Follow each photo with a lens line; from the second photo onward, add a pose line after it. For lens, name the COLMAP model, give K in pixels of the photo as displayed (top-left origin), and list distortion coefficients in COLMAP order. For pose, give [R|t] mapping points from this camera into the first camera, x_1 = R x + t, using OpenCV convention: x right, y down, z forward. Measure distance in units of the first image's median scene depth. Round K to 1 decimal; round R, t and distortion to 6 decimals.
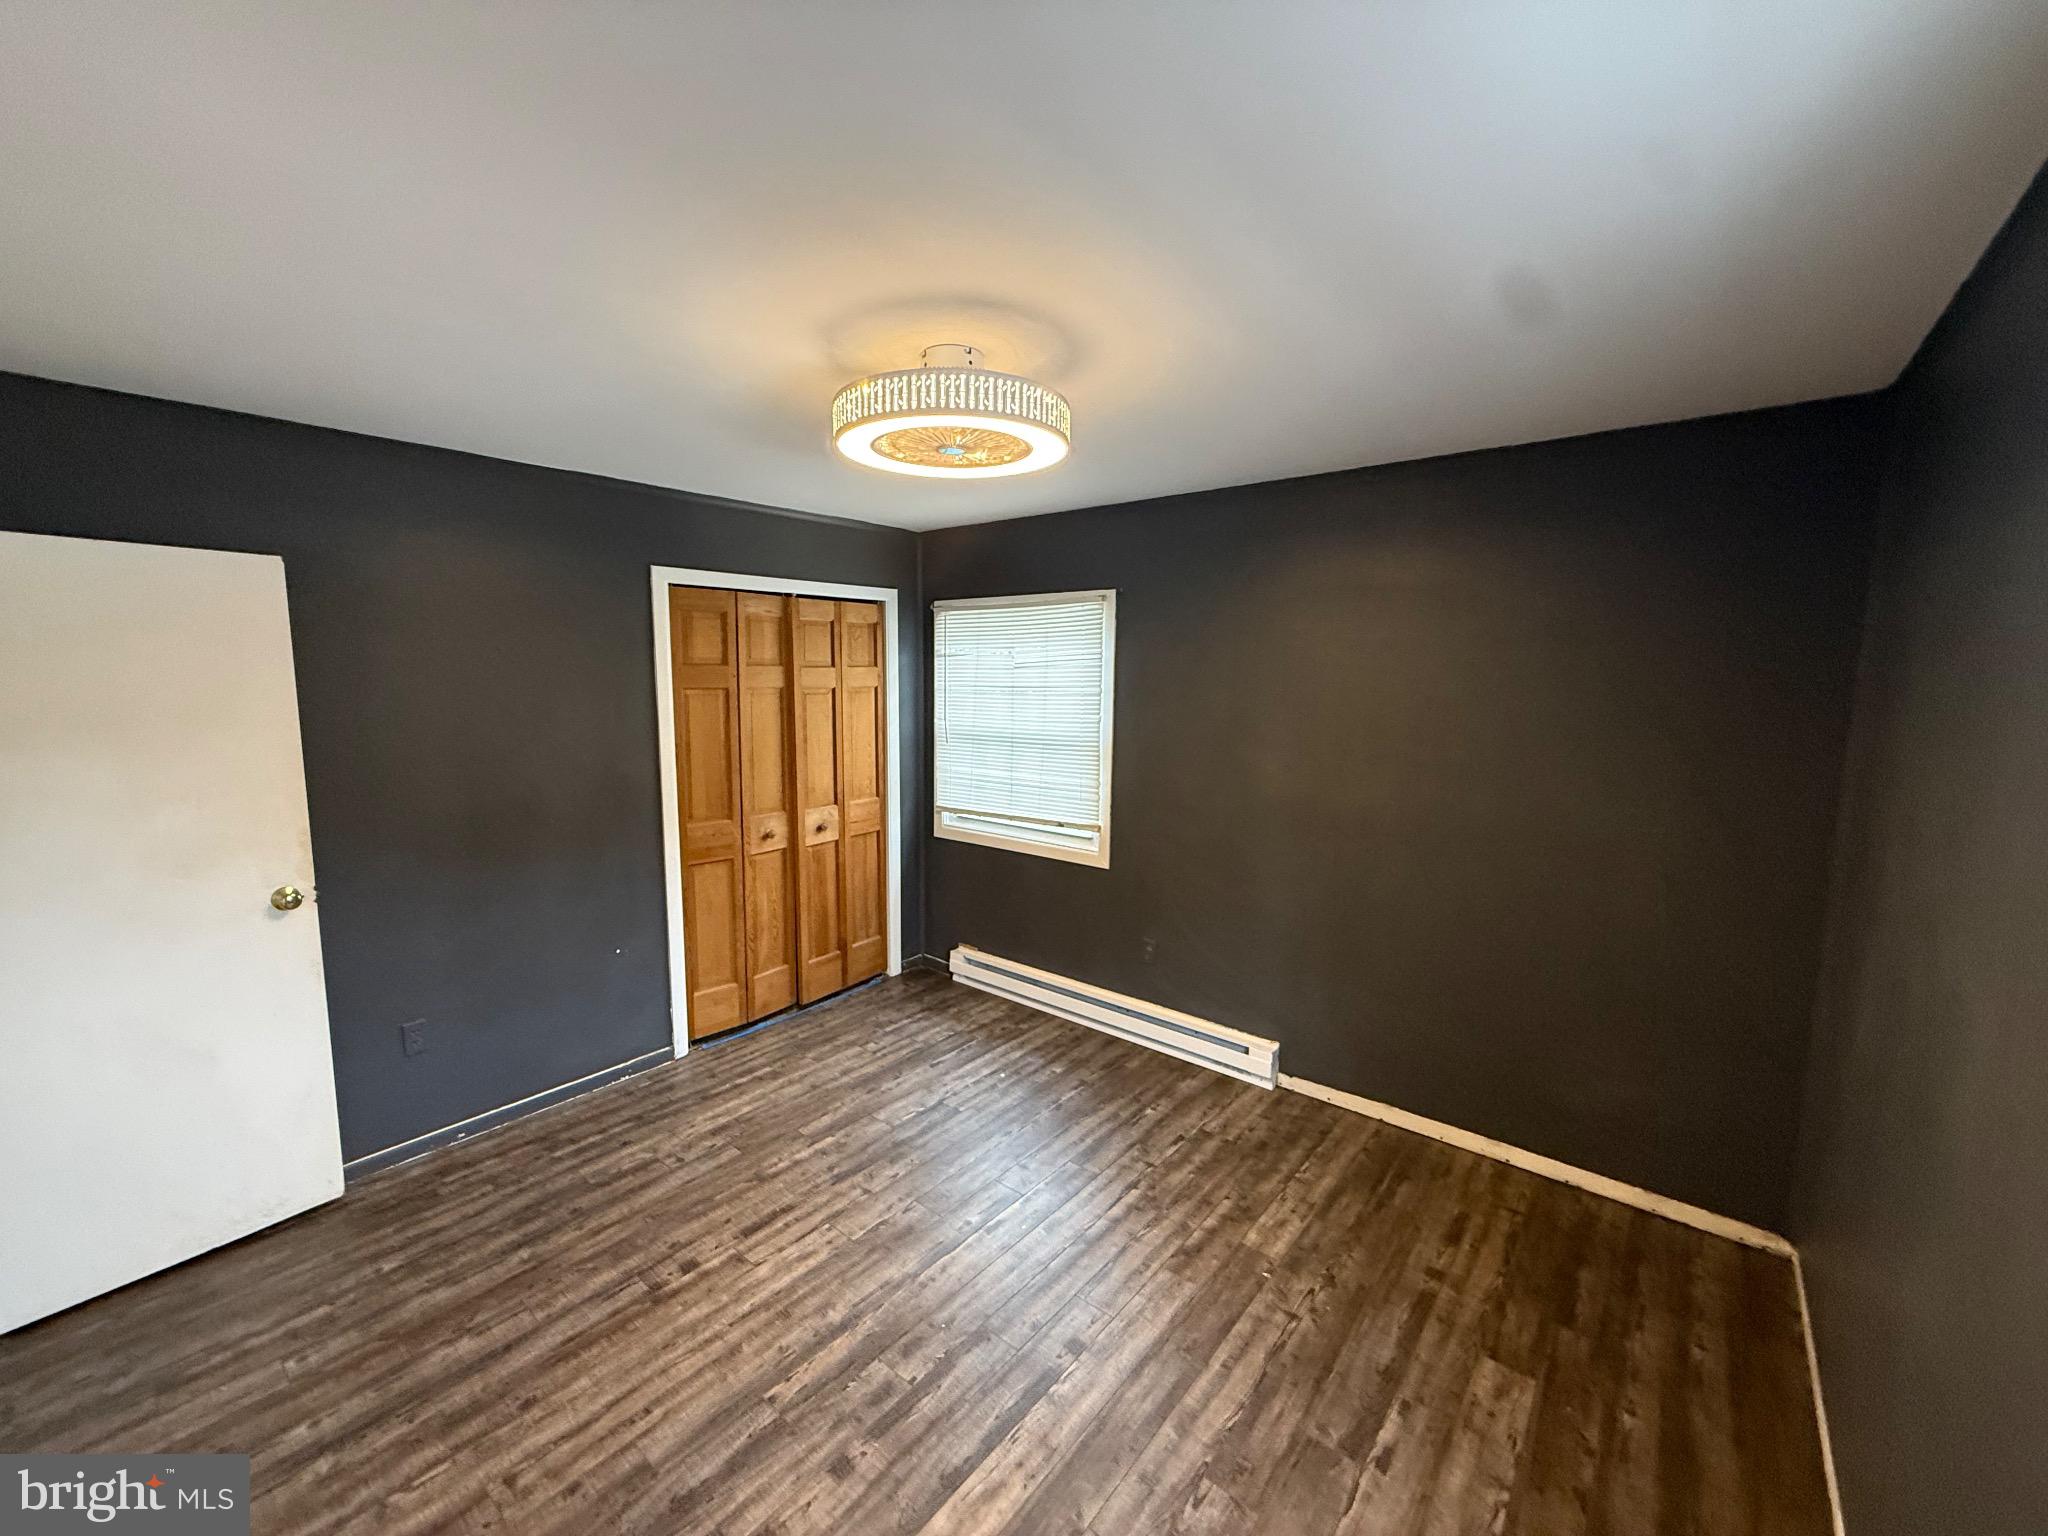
lens RADIAL K [[812.3, 0, 1021.6], [0, 812.3, 754.8], [0, 0, 1]] dist [0.001655, -0.001031]
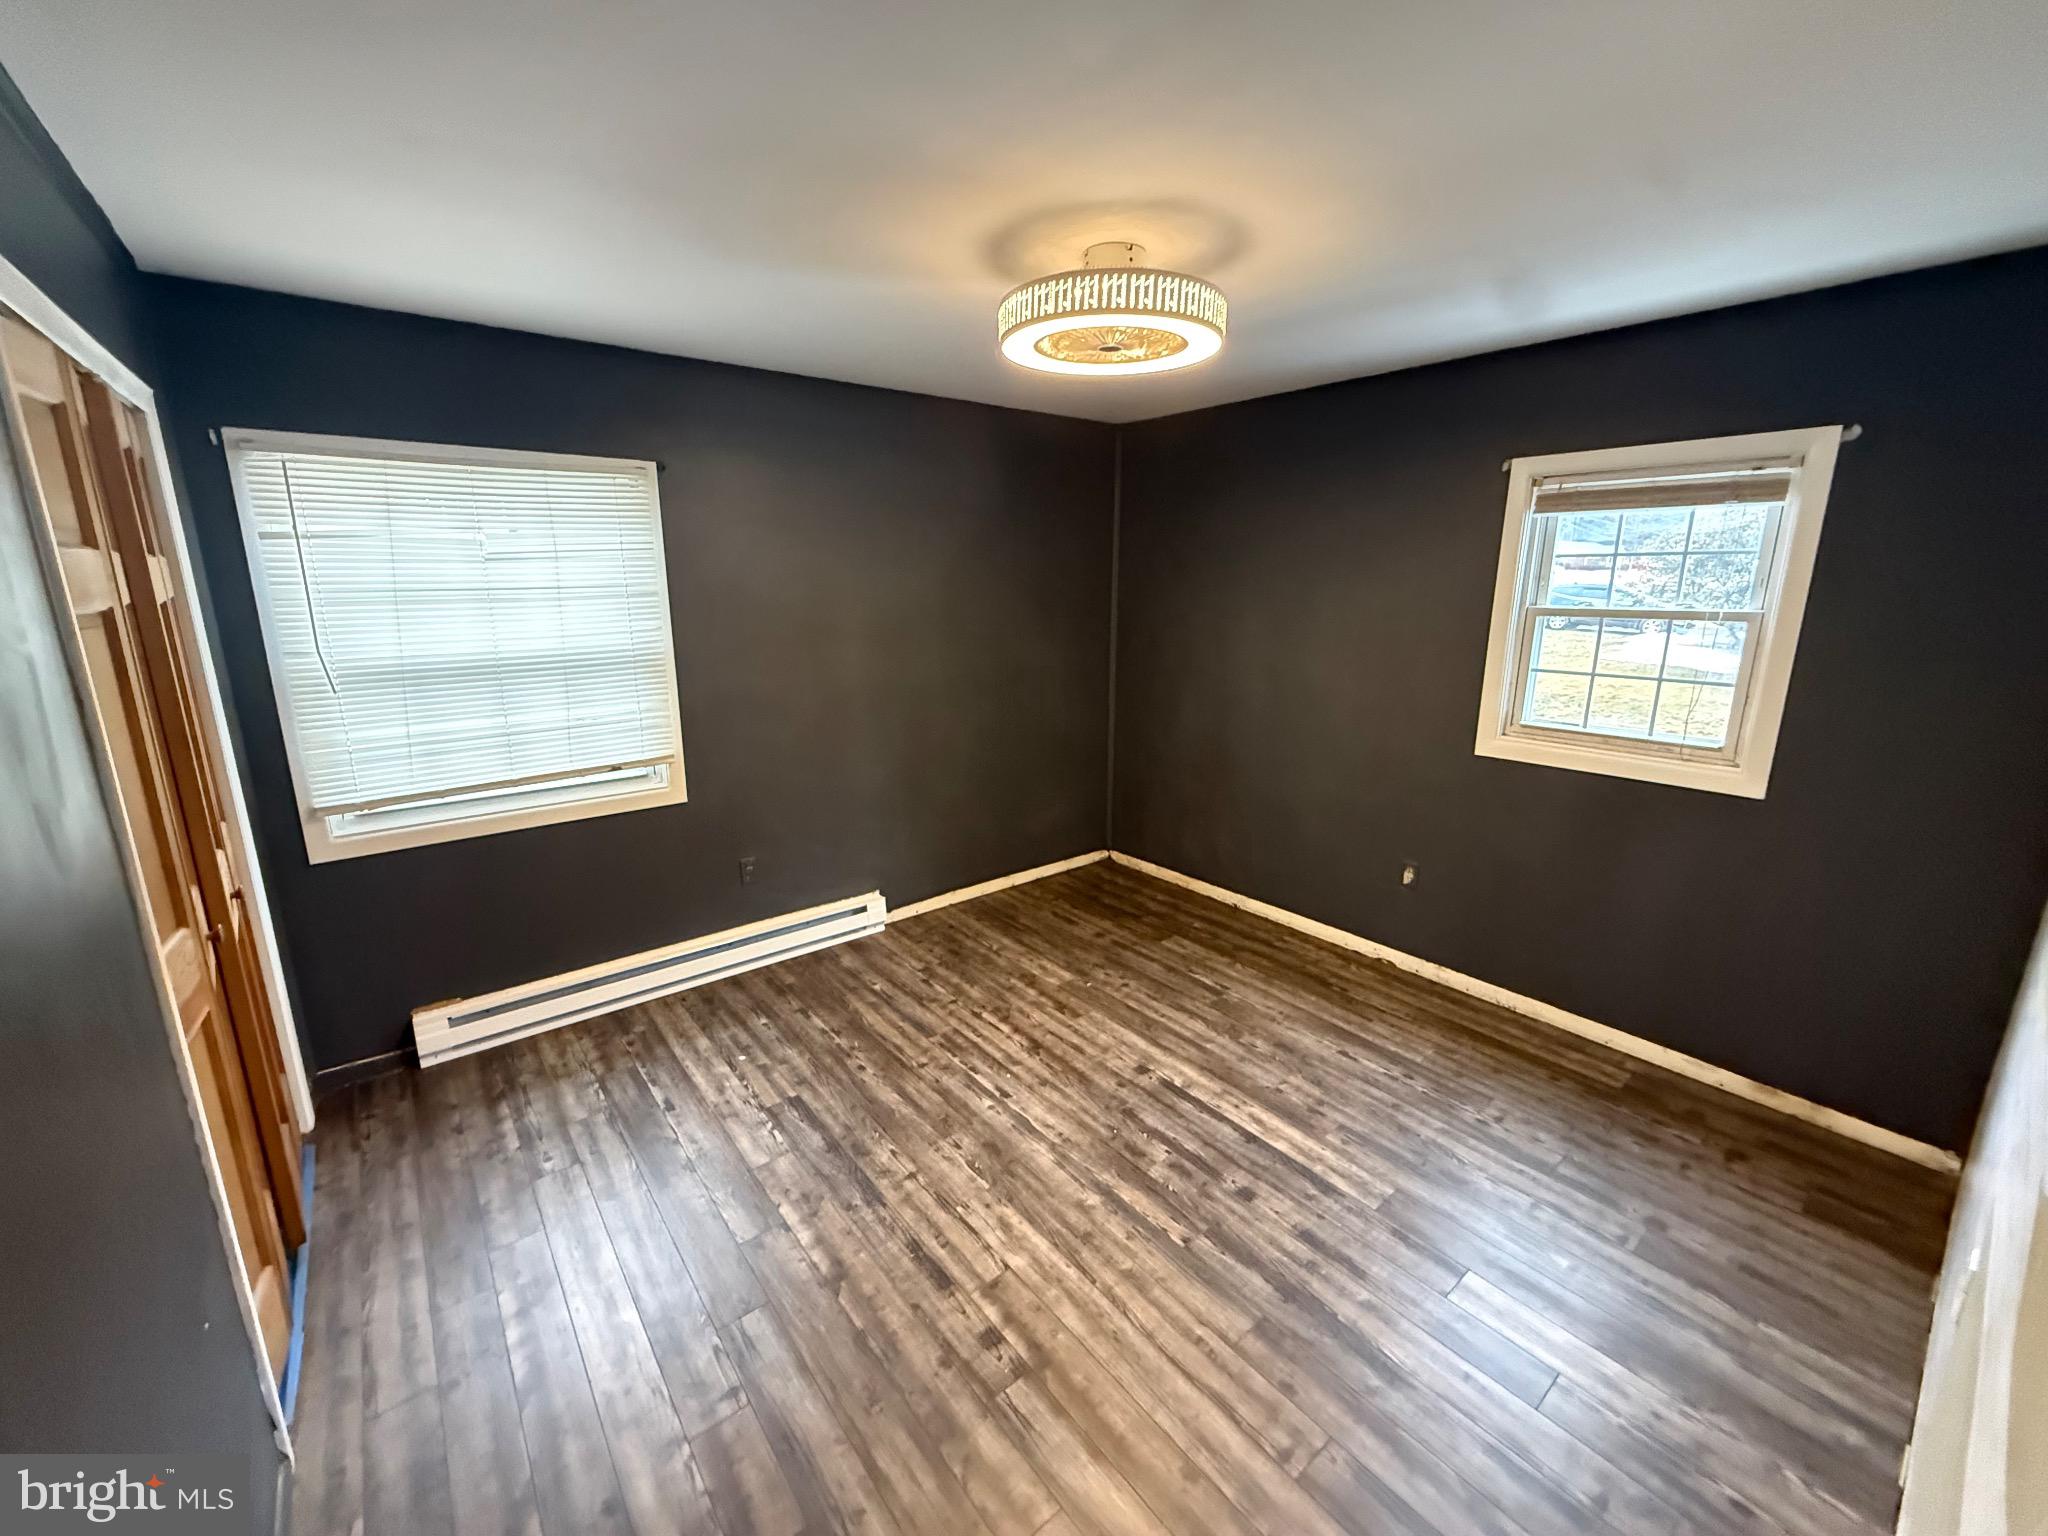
lens RADIAL K [[812.3, 0, 1017.6], [0, 812.3, 764.3], [0, 0, 1]] dist [0.001655, -0.001031]
pose [[0.203111, -0.229987, 0.951763, -1.067730], [0.100208, 0.971802, 0.213444, -0.076665], [-0.974015, 0.052021, 0.220430, 0.807195]]
